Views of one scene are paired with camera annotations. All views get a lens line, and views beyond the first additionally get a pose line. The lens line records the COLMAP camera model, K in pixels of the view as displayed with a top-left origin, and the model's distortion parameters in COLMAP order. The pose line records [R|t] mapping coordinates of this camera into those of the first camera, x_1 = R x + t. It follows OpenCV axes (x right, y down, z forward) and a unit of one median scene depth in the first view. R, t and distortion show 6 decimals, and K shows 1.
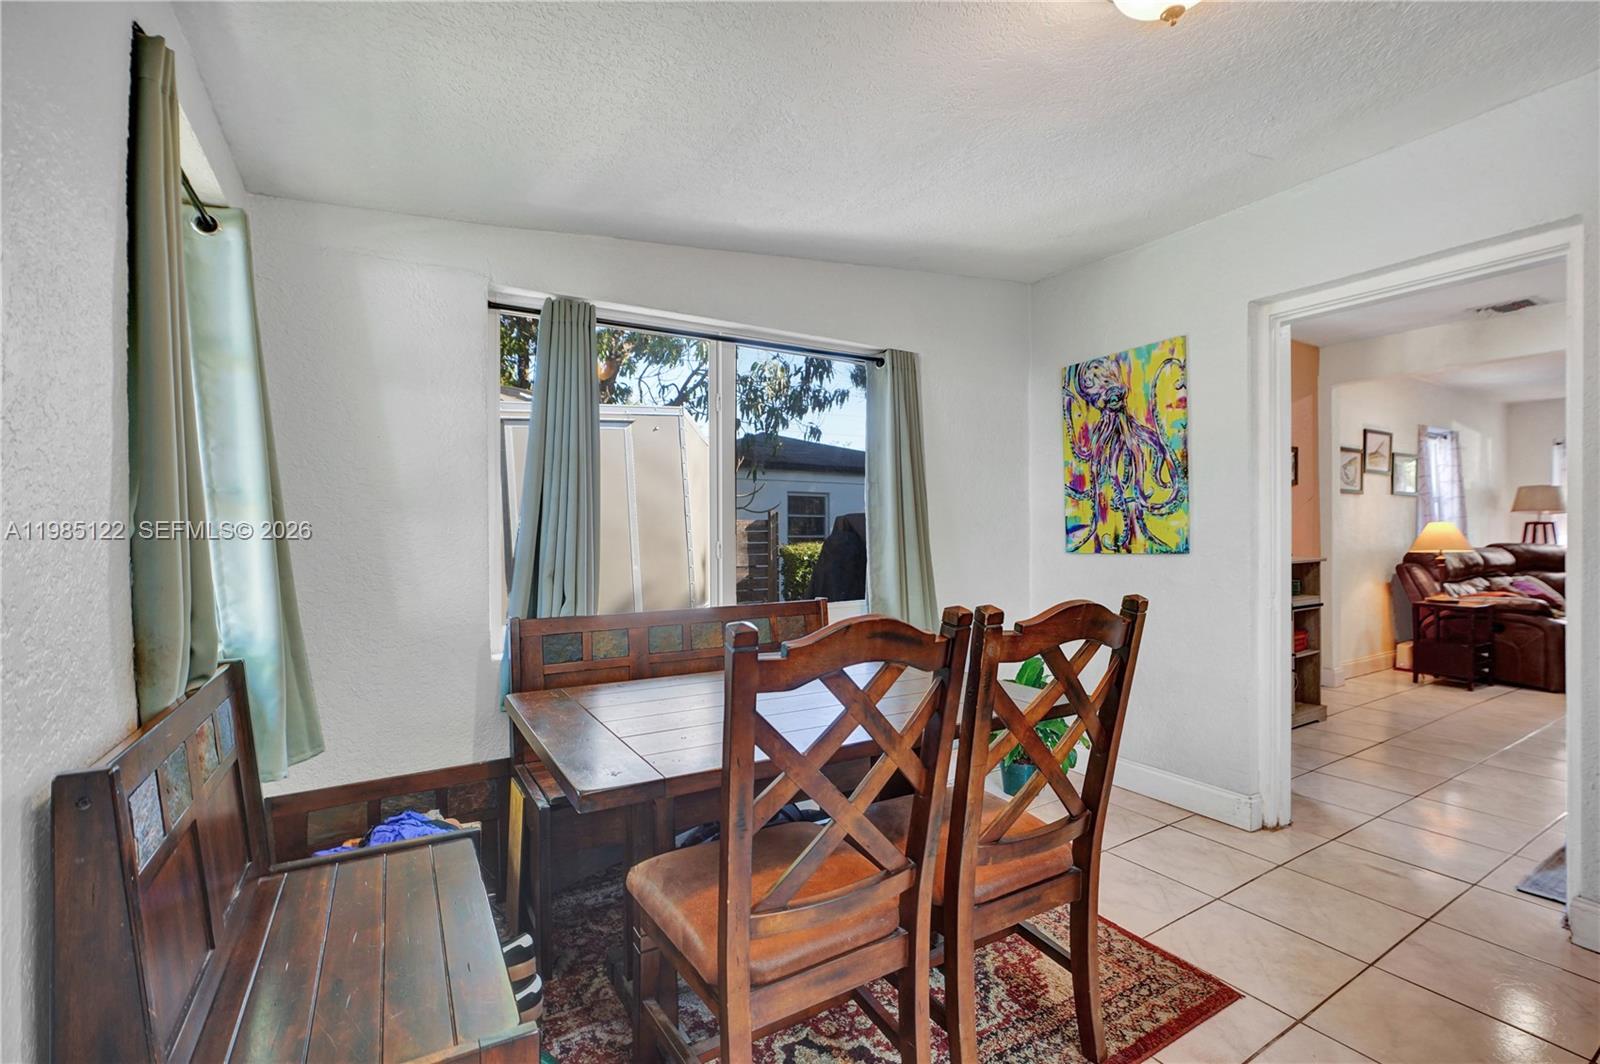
lens RADIAL K [[719.6, 0, 788.4], [0, 719.6, 529.0], [0, 0, 1]] dist [-0.011448, 0.005985]
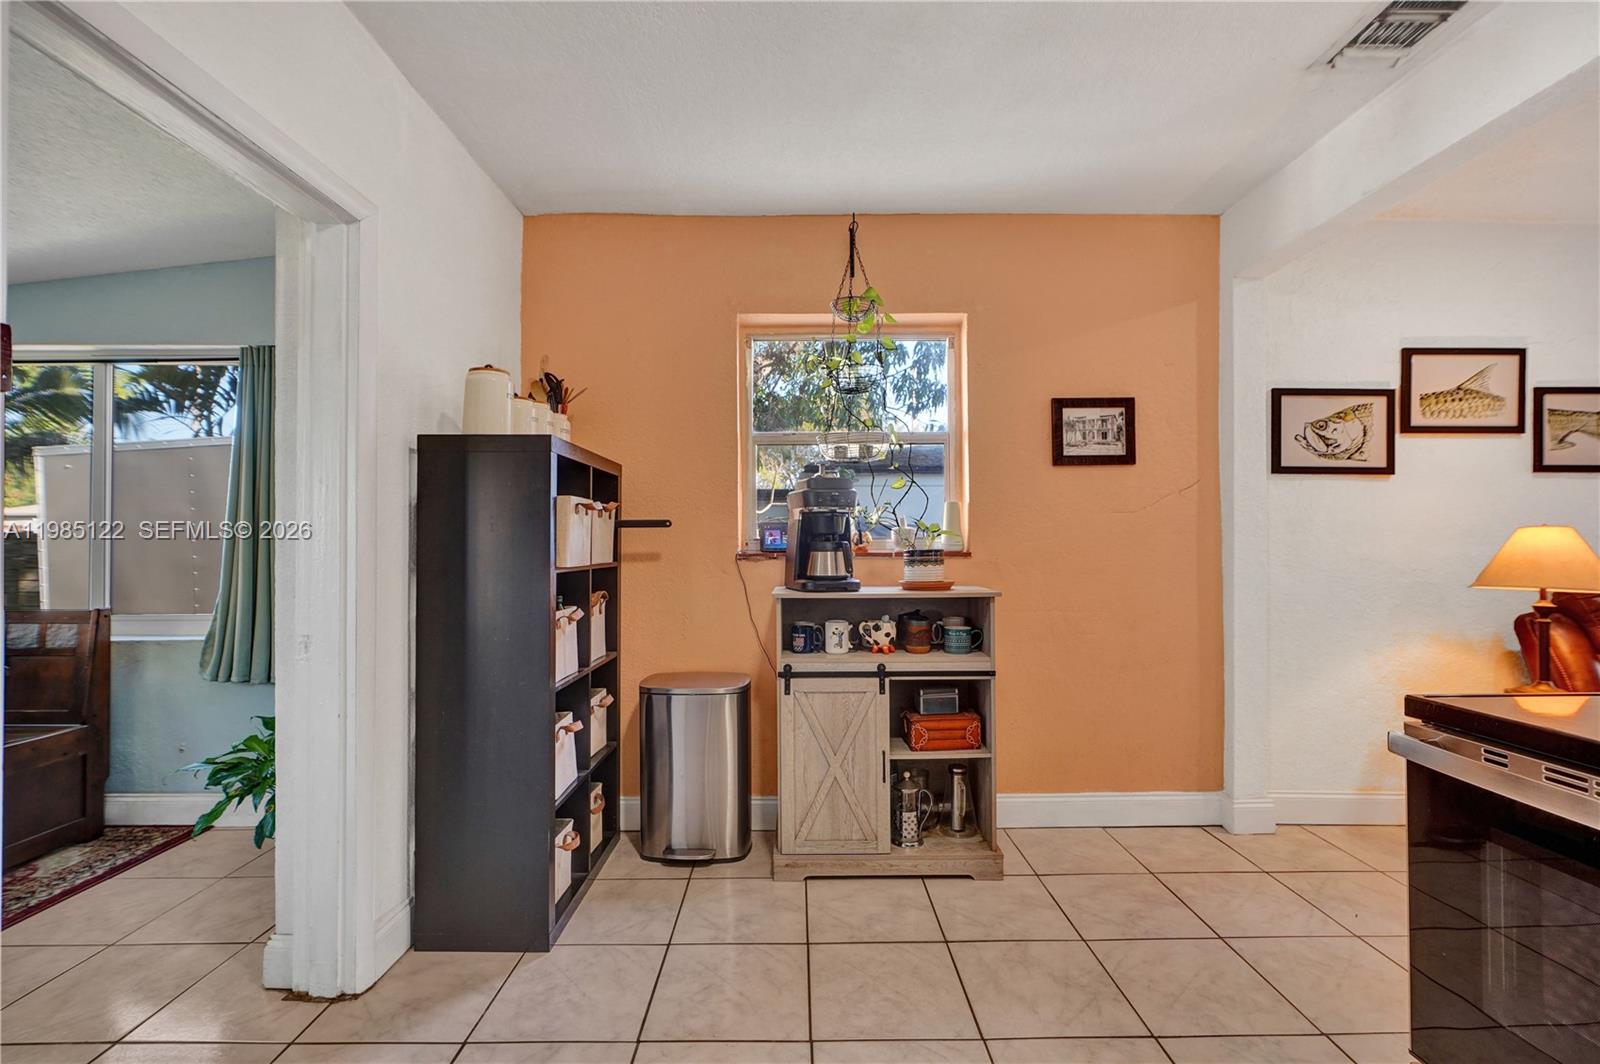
lens RADIAL K [[719.6, 0, 800.9], [0, 719.6, 528.2], [0, 0, 1]] dist [-0.011448, 0.005985]
pose [[0.851032, -0.004859, -0.525091, 0.704722], [-0.001849, 0.999923, -0.012250, -0.003572], [0.525111, 0.011396, 0.850958, 0.334195]]
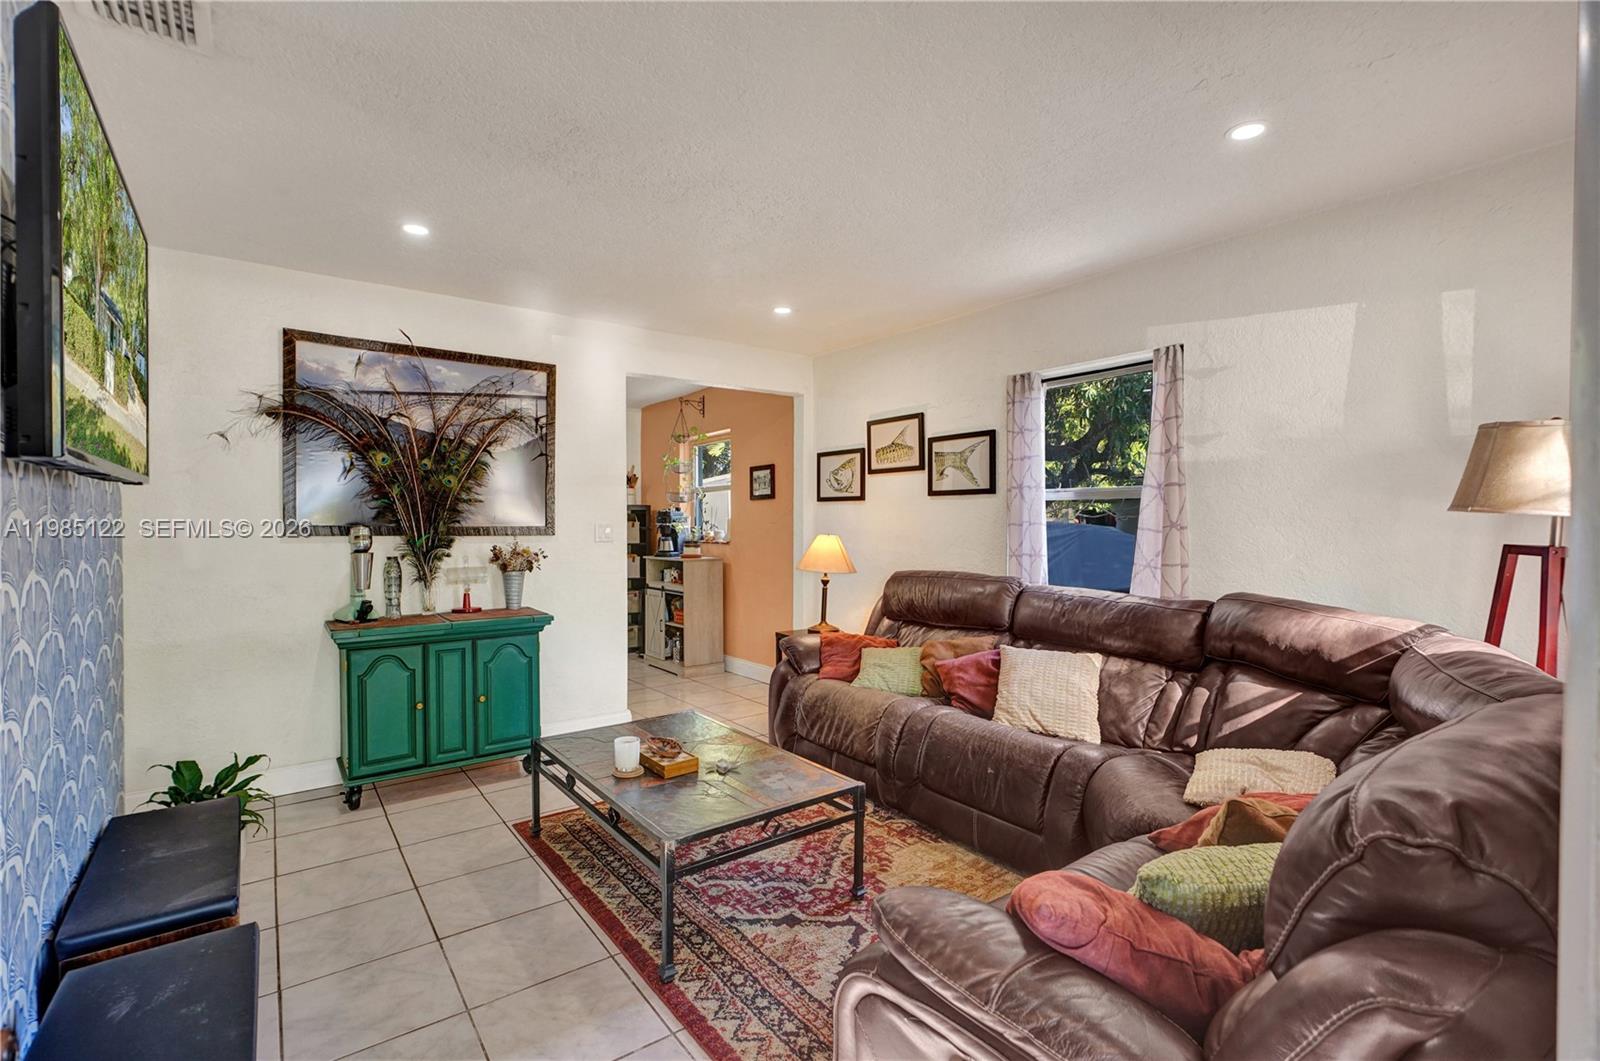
lens RADIAL K [[719.6, 0, 802.7], [0, 719.6, 530.4], [0, 0, 1]] dist [-0.011448, 0.005985]
pose [[0.088018, 0.011954, -0.996047, 1.633807], [0.000370, 0.999928, 0.012033, -0.024226], [0.996119, -0.001428, 0.088007, 0.850967]]
